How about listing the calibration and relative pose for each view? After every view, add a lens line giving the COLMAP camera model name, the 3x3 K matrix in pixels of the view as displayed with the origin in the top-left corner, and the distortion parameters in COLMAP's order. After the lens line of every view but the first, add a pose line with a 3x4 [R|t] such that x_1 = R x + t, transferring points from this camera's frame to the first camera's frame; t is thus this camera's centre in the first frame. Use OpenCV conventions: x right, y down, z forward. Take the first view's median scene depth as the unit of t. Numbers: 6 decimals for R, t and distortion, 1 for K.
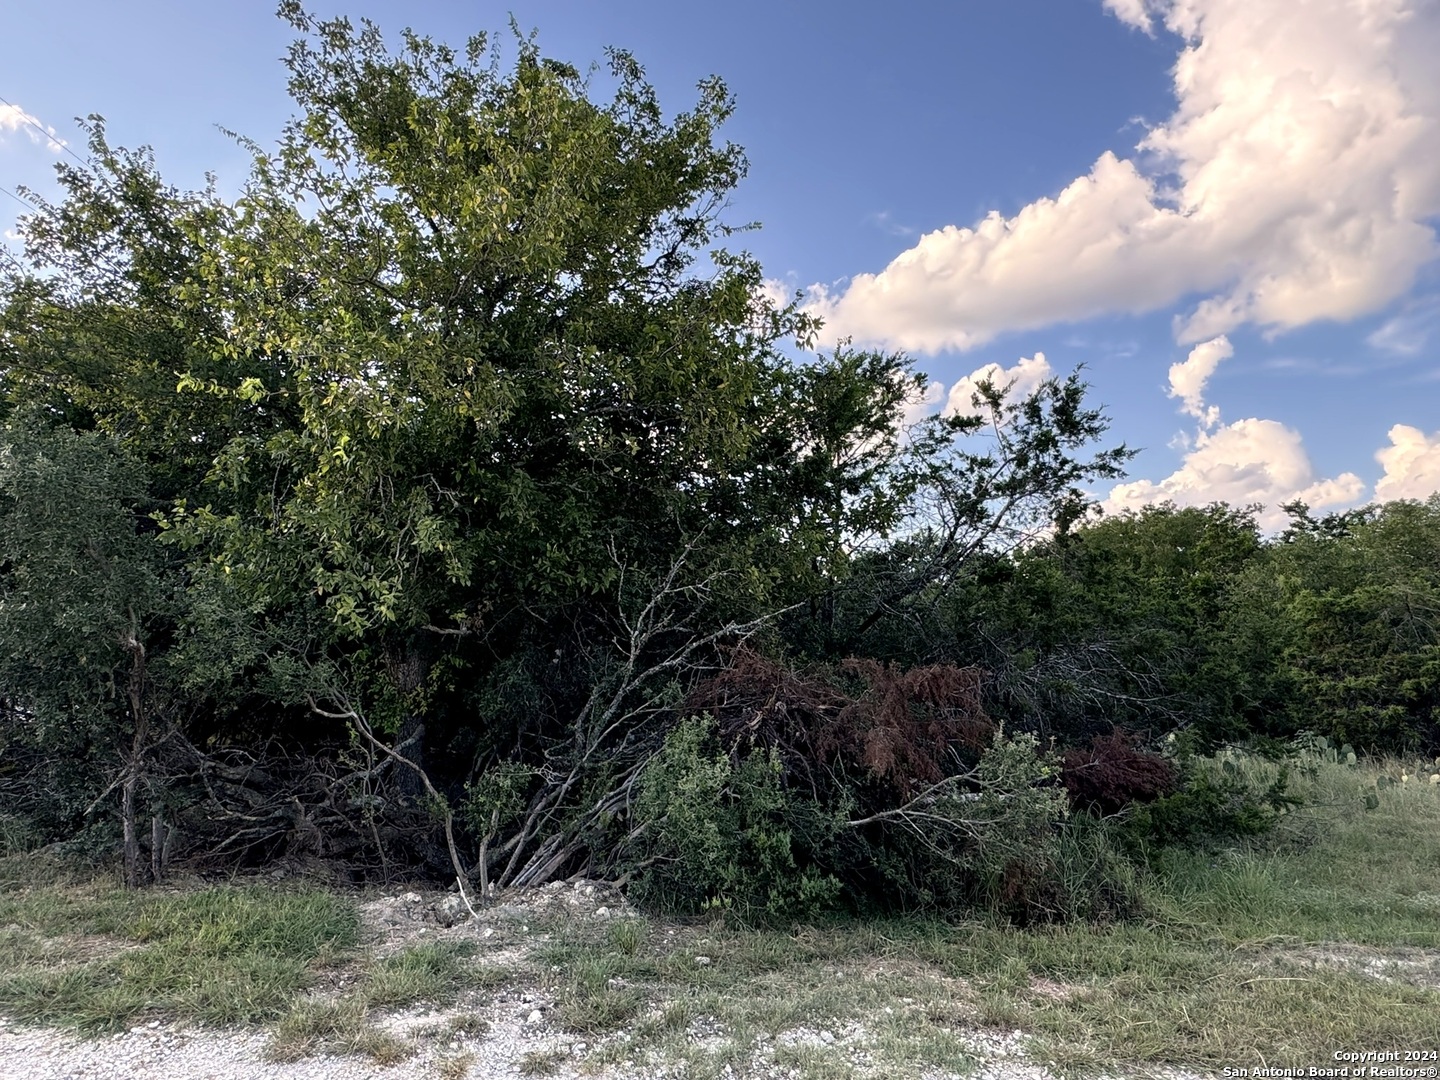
lens RADIAL K [[897.4, 0, 710.4], [0, 897.4, 538.6], [0, 0, 1]] dist [-0.007243, 0.001840]
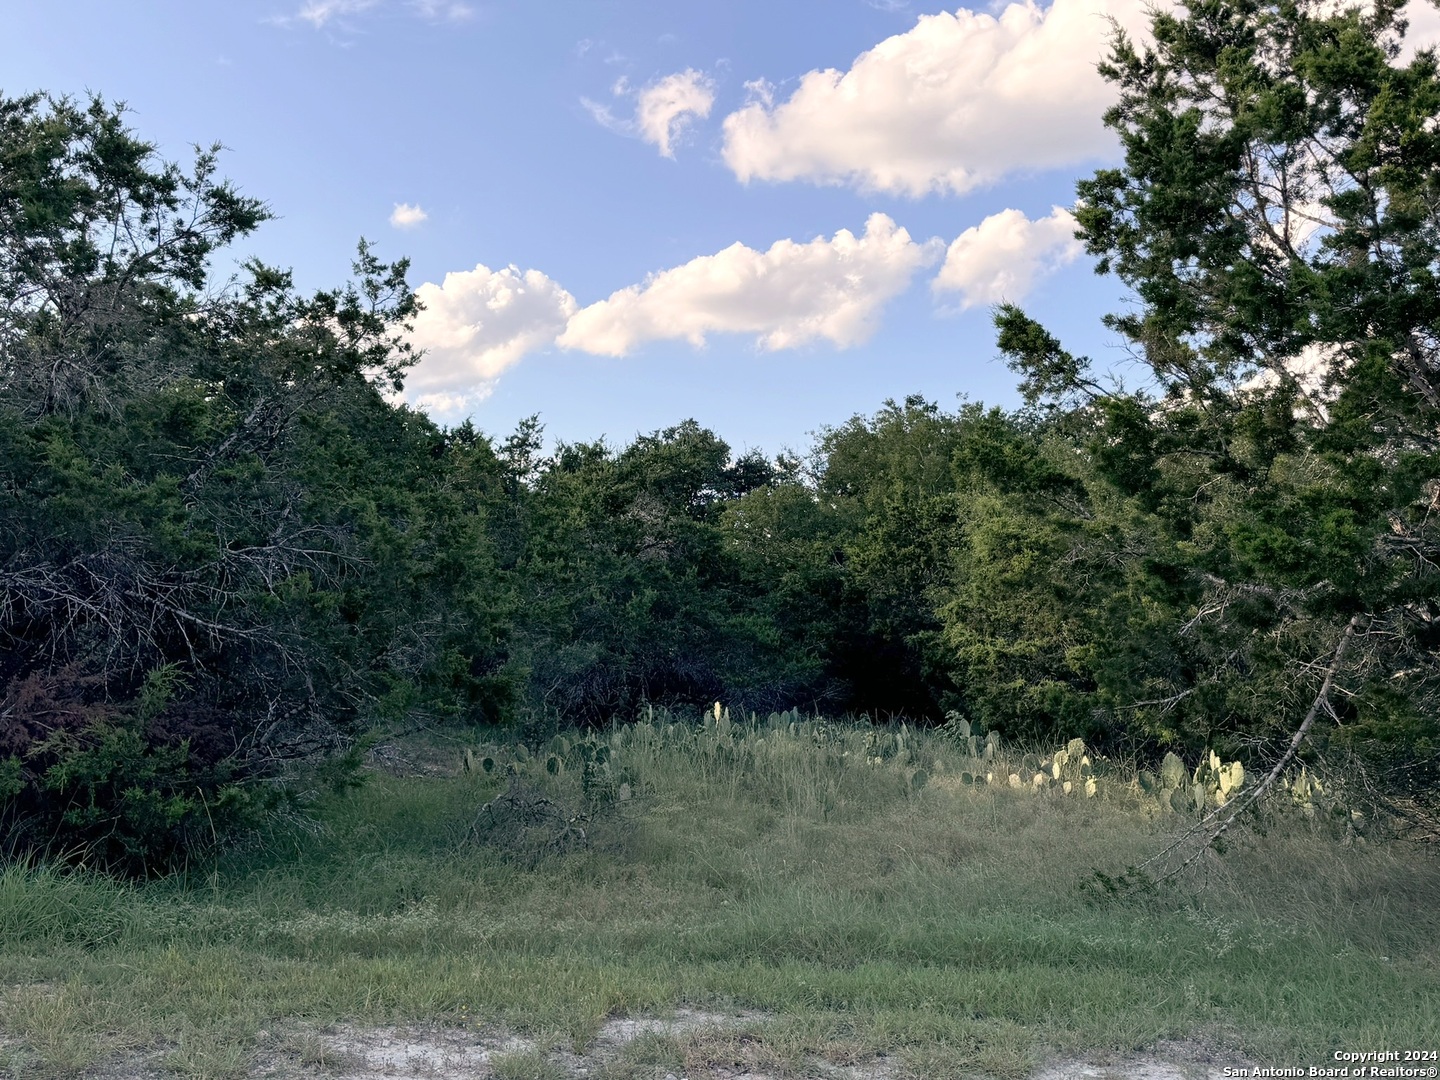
lens RADIAL K [[1263.0, 0, 710.1], [0, 1263.0, 524.9], [0, 0, 1]] dist [0.030157, -0.029402]
pose [[0.995764, 0.047028, 0.079013, 0.712121], [-0.052100, 0.996627, 0.063402, 0.021790], [-0.075765, -0.067250, 0.994855, 0.045814]]
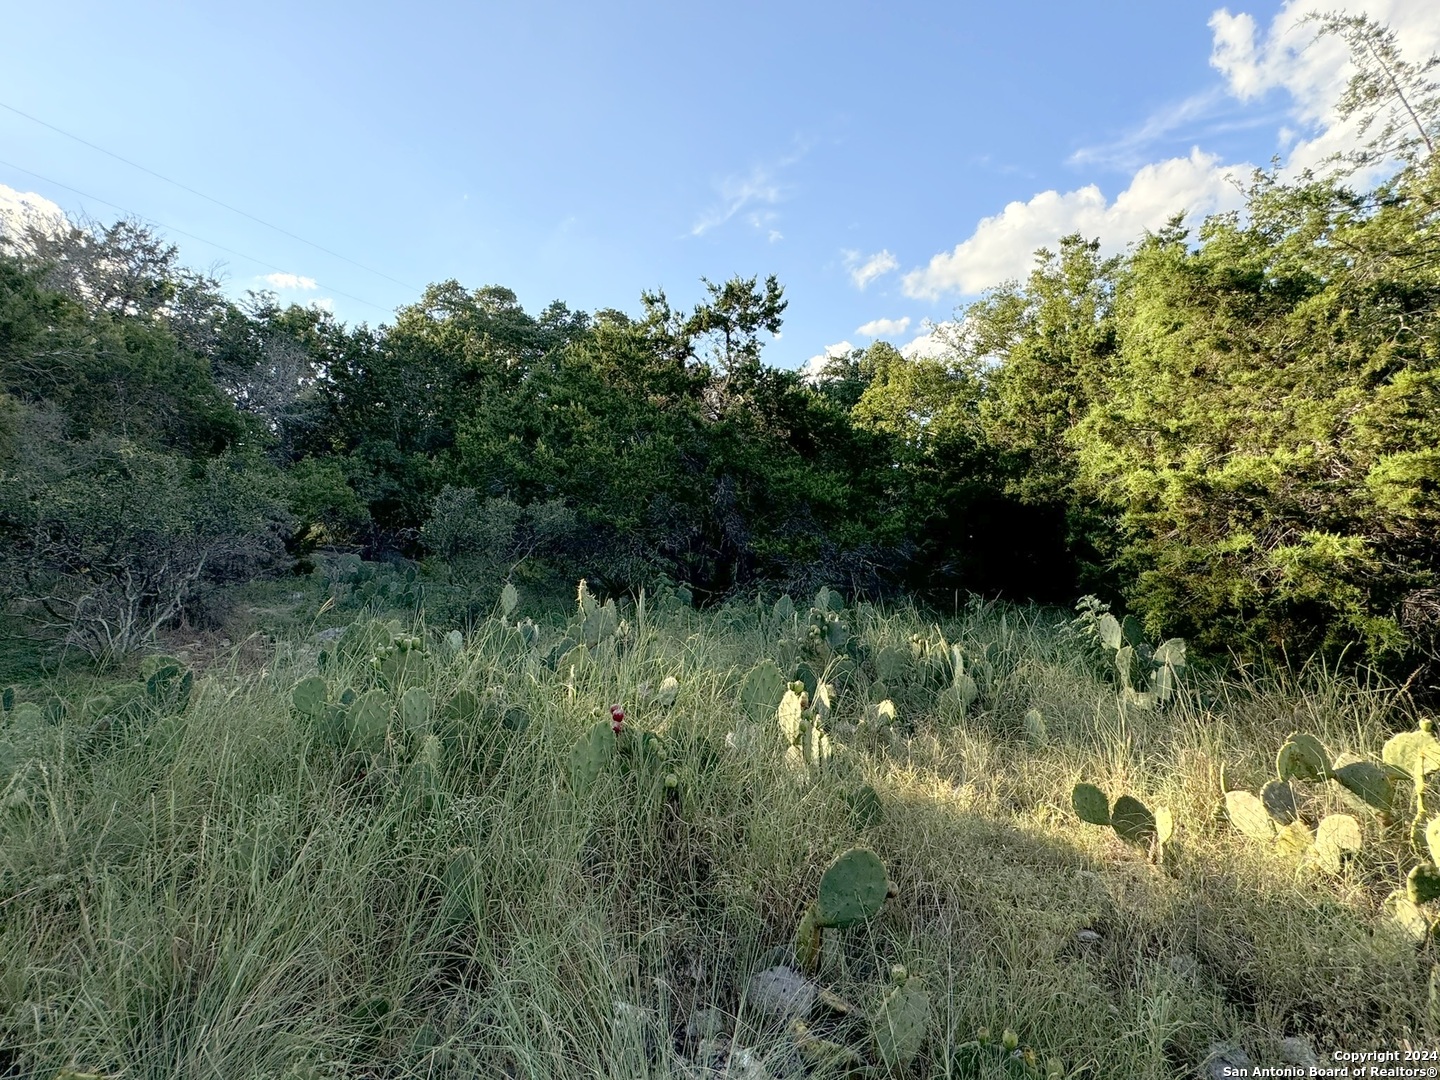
lens RADIAL K [[683.7, 0, 724.3], [0, 683.7, 540.3], [0, 0, 1]] dist [-0.006554, 0.003321]
pose [[0.962202, 0.026465, -0.271048, 1.088836], [0.017573, 0.987159, 0.158770, 0.253611], [0.271769, -0.157532, 0.949381, 1.241917]]
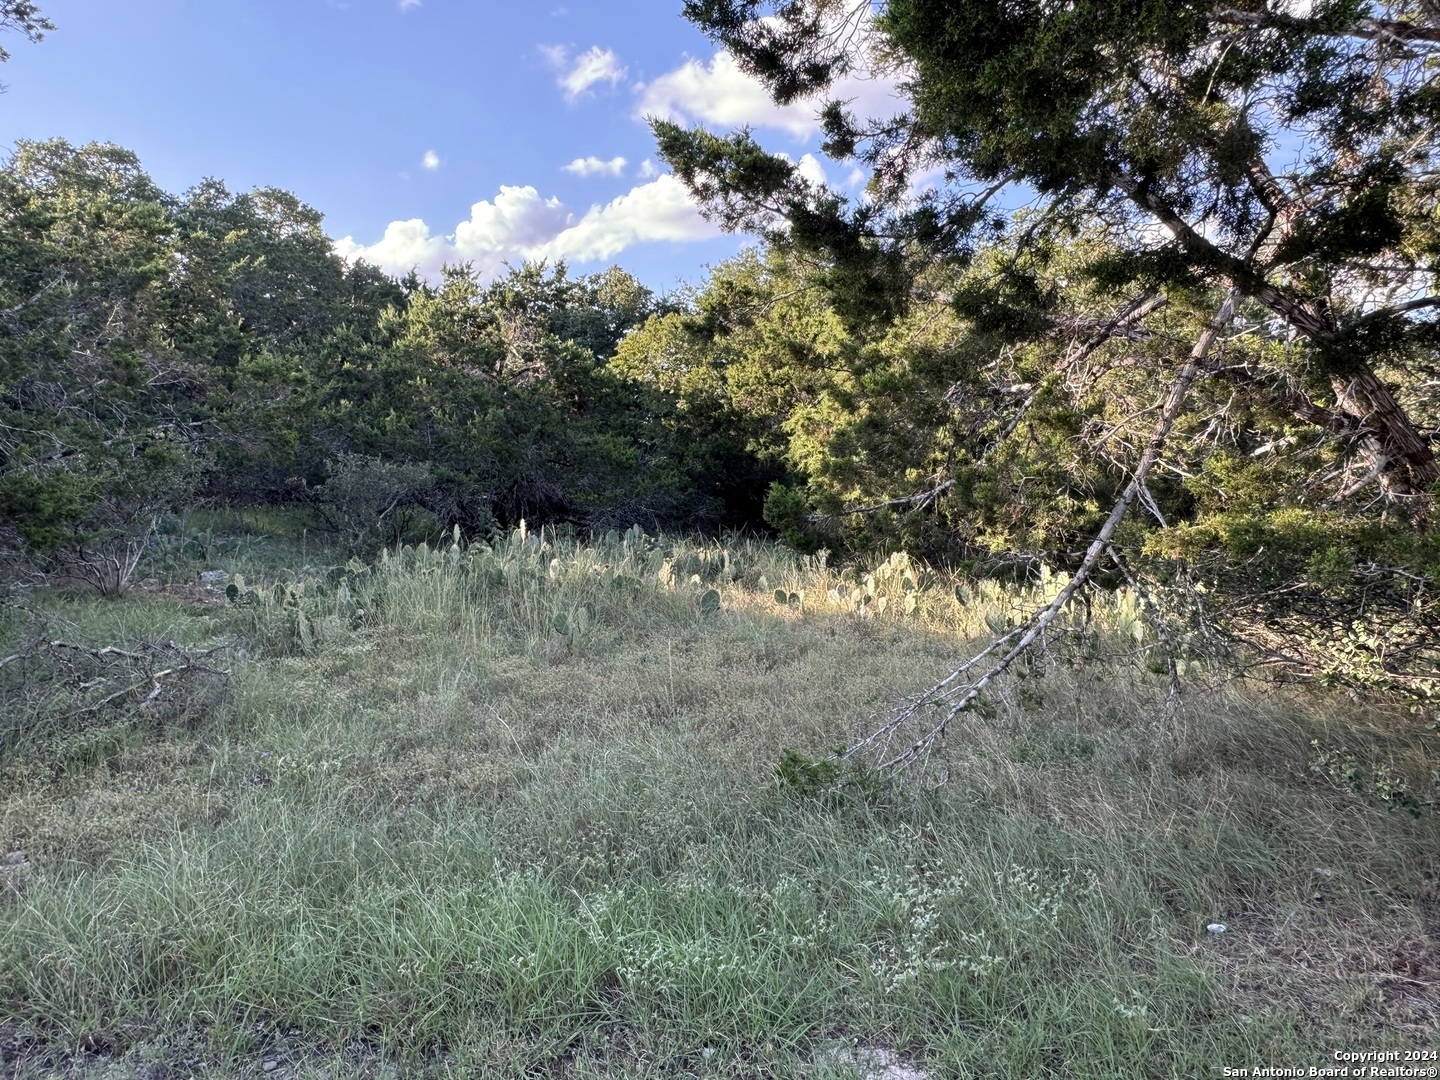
lens RADIAL K [[987.6, 0, 718.2], [0, 987.6, 542.0], [0, 0, 1]] dist [-0.020111, 0.006437]
pose [[0.995678, 0.017080, 0.091286, 0.990852], [-0.036746, 0.975183, 0.218331, 0.113401], [-0.085291, -0.220742, 0.971596, 0.481537]]
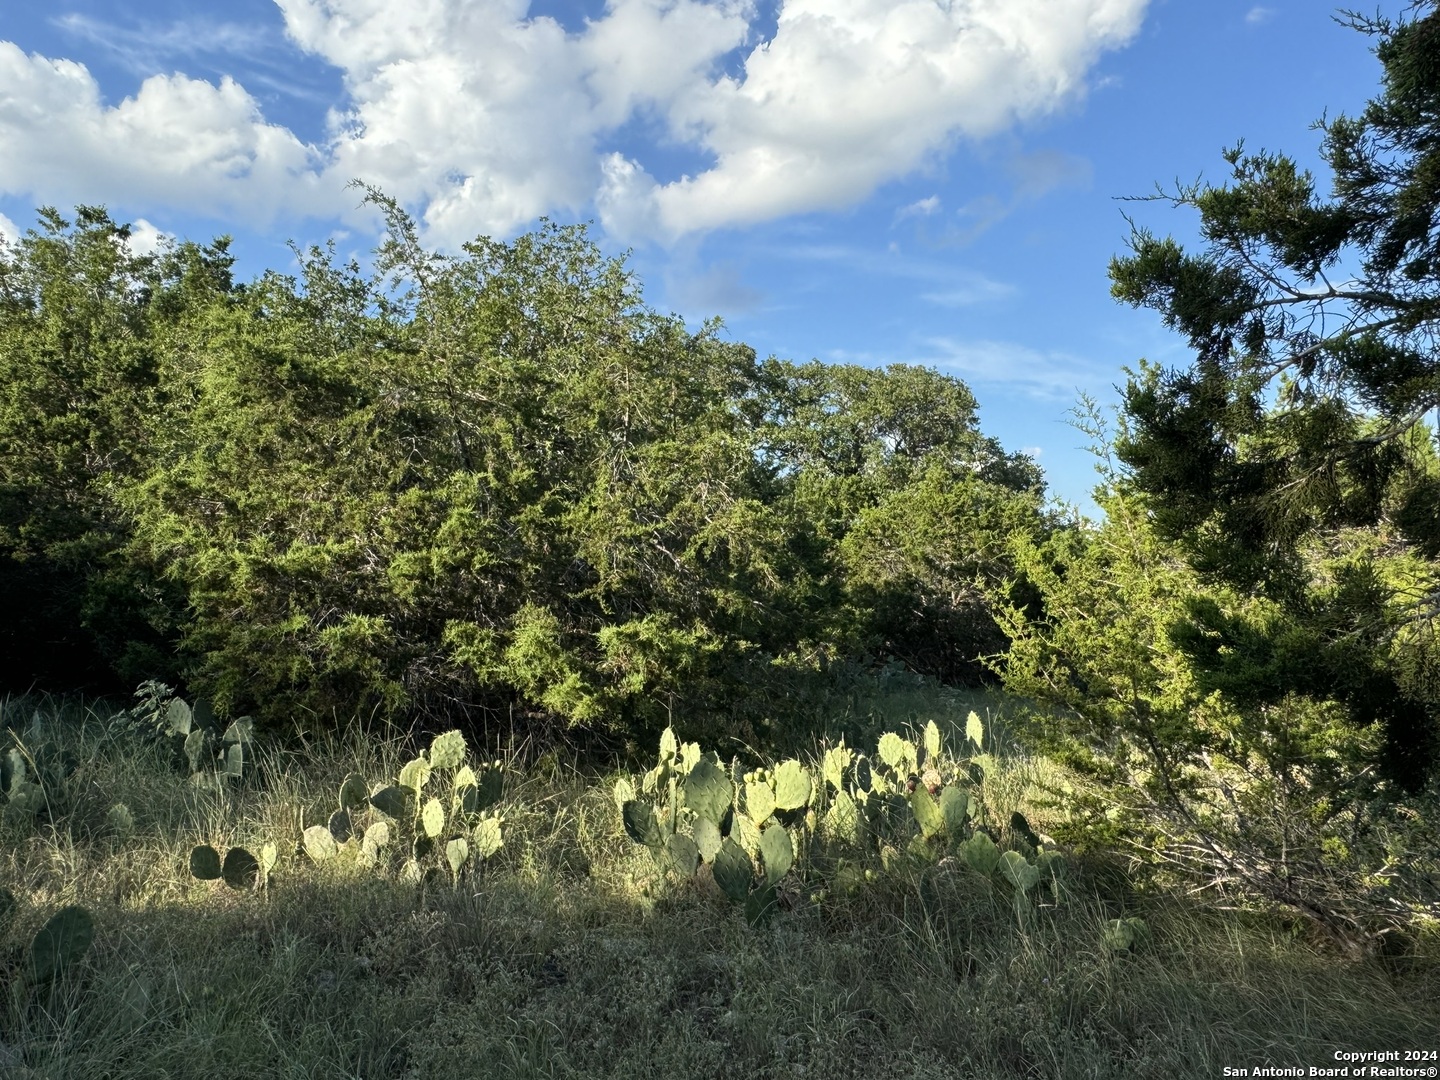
lens RADIAL K [[987.6, 0, 719.0], [0, 987.6, 539.0], [0, 0, 1]] dist [-0.020111, 0.006437]
pose [[0.678536, 0.080679, 0.730123, 0.971500], [-0.141623, 0.989670, 0.022258, 0.212341], [-0.720785, -0.118505, 0.682953, 1.056464]]
